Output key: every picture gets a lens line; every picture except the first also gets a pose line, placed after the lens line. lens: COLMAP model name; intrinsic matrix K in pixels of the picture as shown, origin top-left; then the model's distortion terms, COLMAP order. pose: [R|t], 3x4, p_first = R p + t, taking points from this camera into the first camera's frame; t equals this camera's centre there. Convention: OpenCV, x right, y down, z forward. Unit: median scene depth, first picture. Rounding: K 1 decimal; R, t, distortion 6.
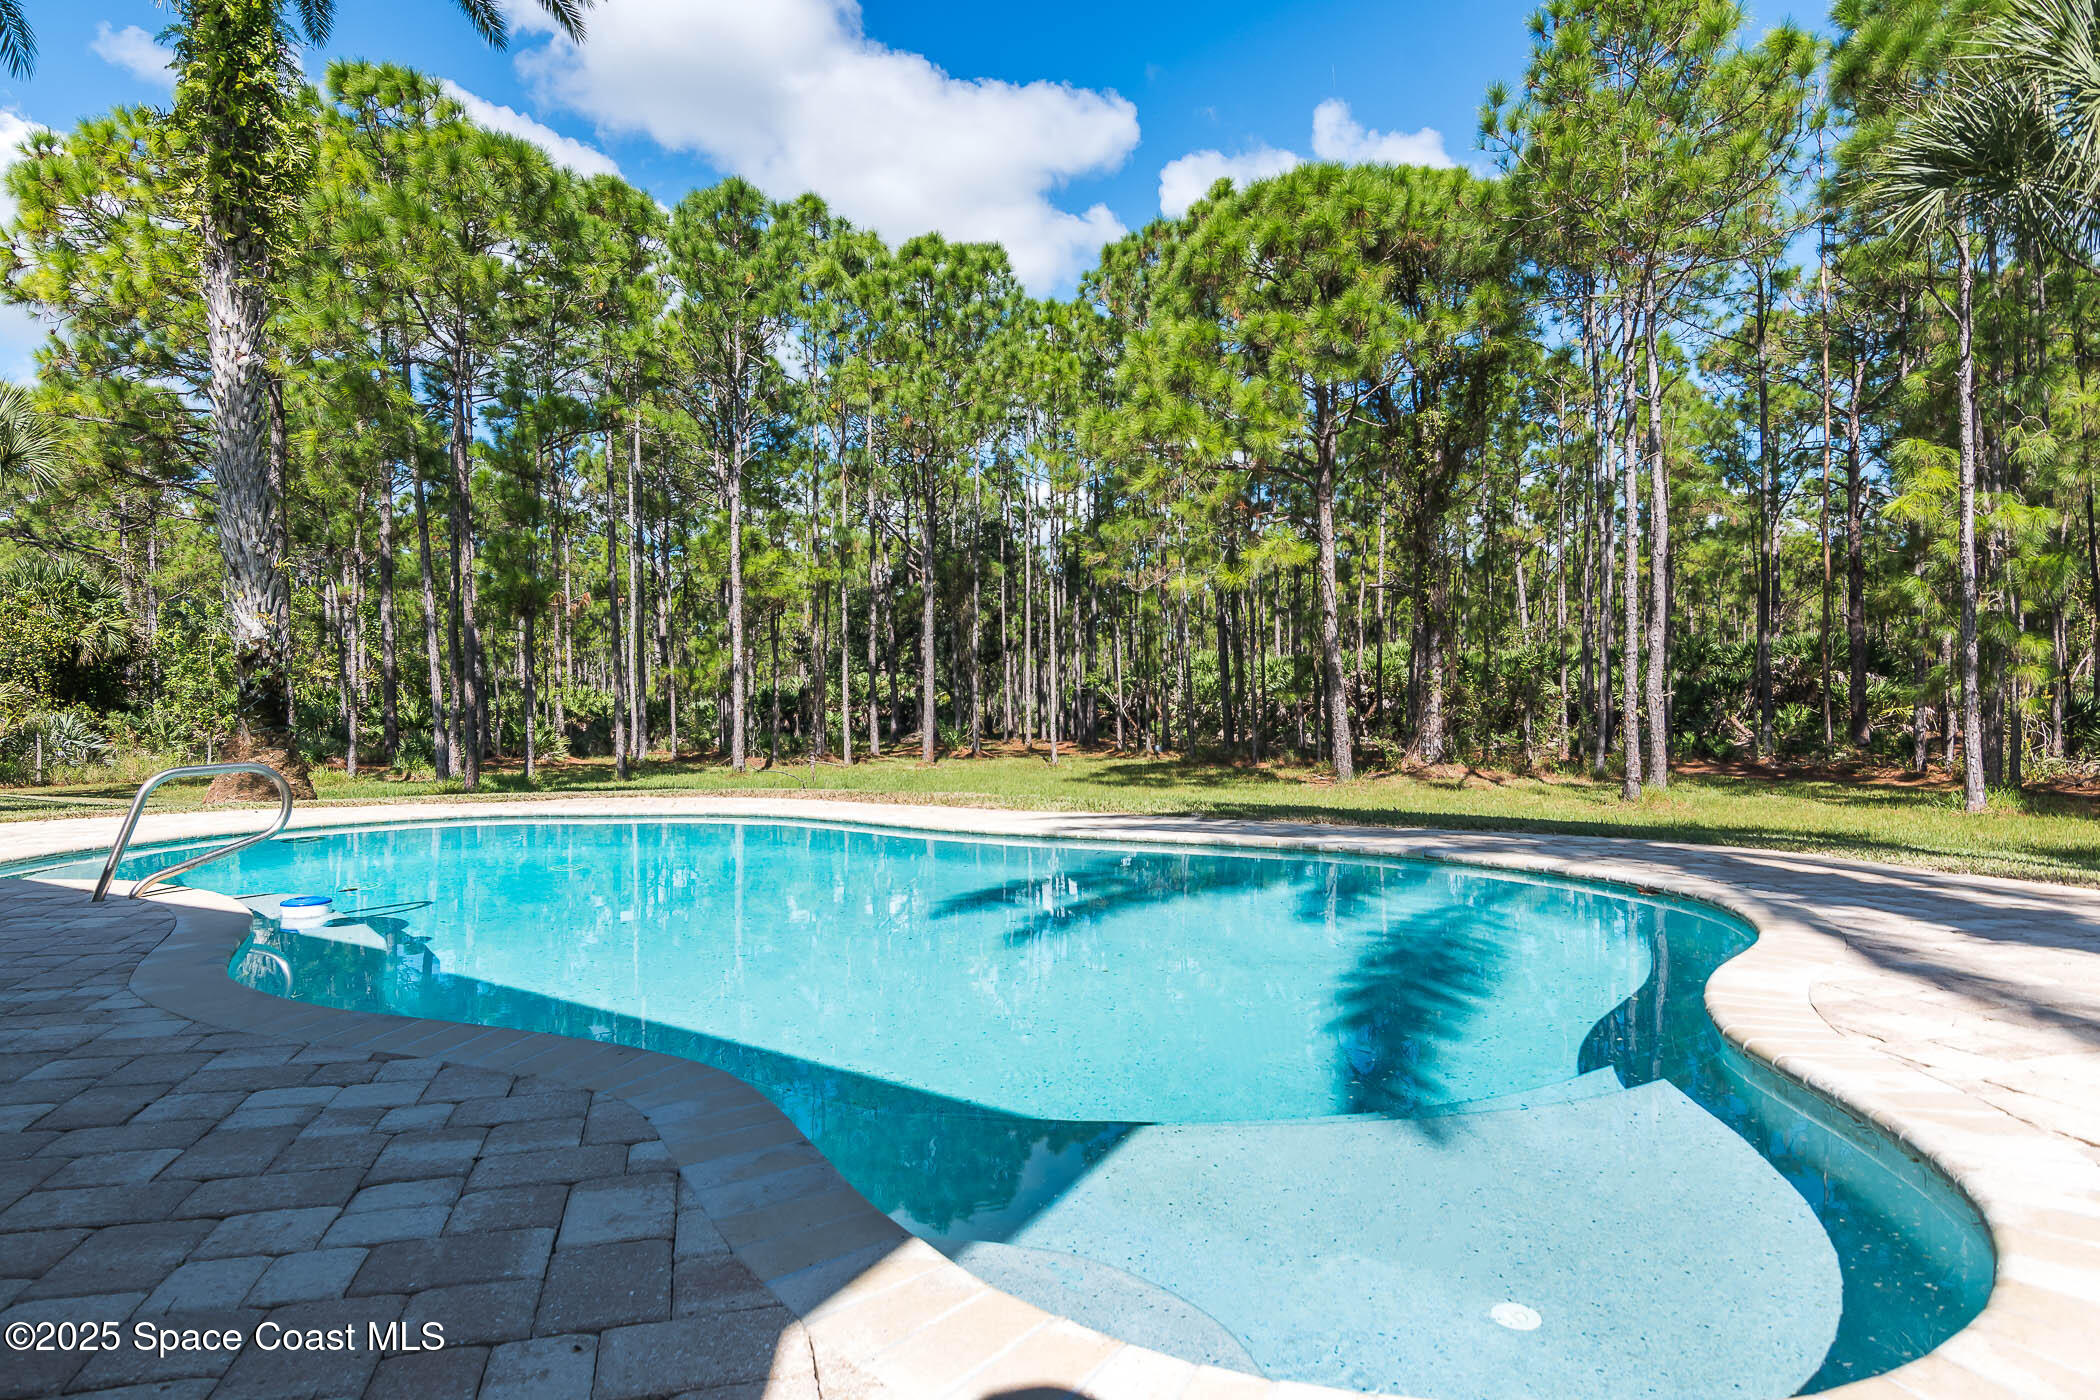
lens RADIAL K [[1245.4, 0, 1052.6], [0, 1245.4, 701.4], [0, 0, 1]] dist [-0.007815, -0.001507]
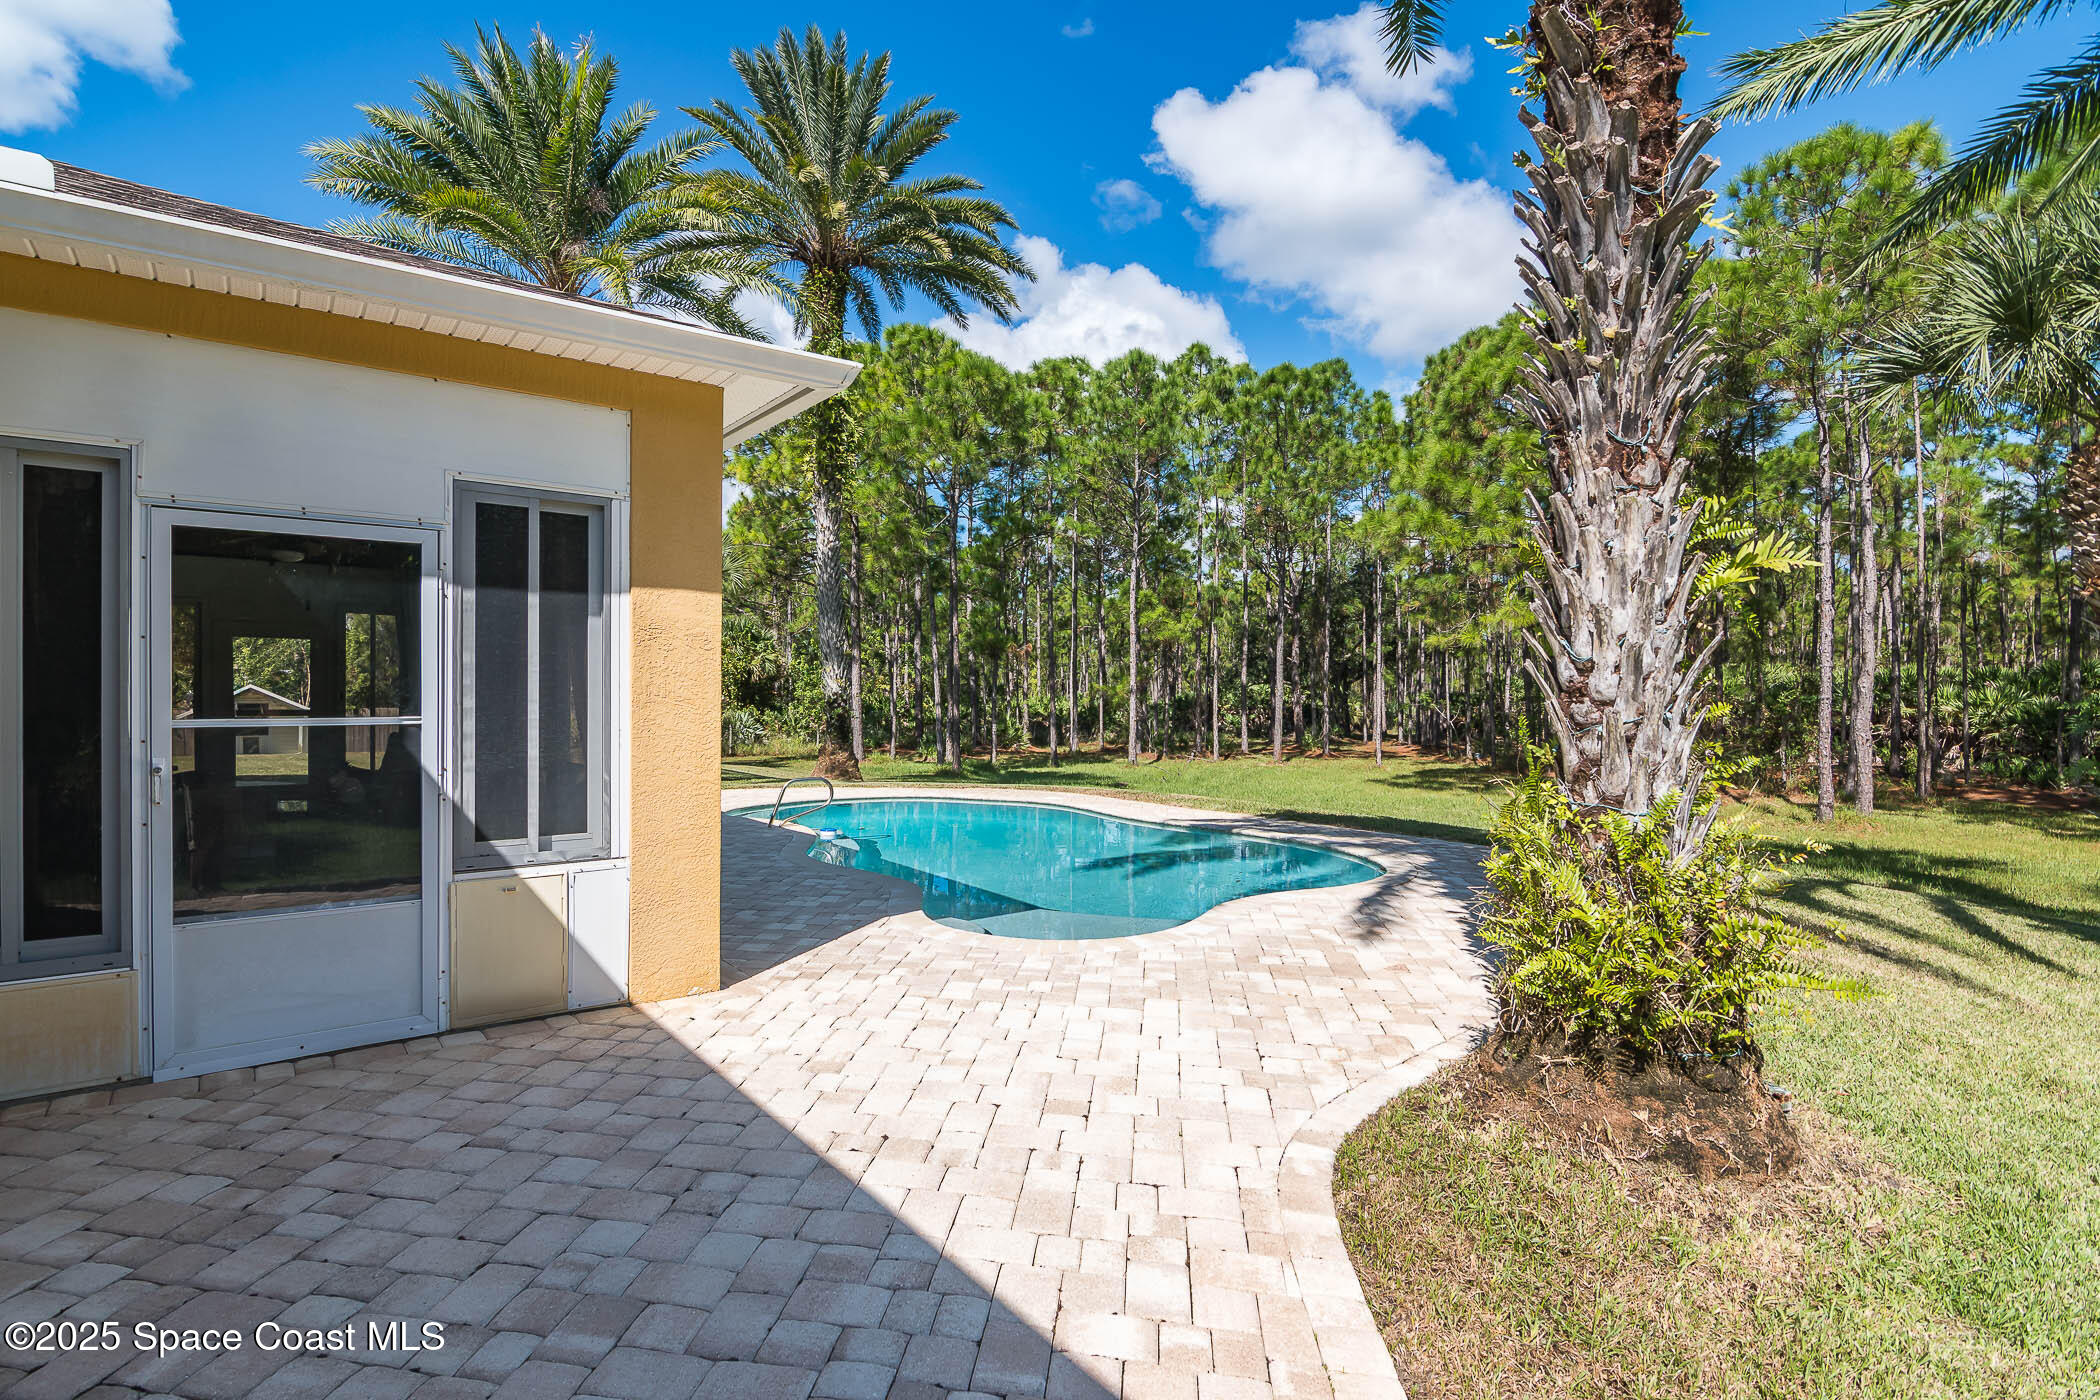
lens RADIAL K [[1014.9, 0, 1047.4], [0, 1014.9, 698.3], [0, 0, 1]] dist [-0.013009, -0.001167]
pose [[0.929271, 0.015988, -0.369052, 0.089933], [-0.016532, 0.999862, 0.001688, -0.019638], [0.369028, 0.004533, 0.929407, -0.123350]]
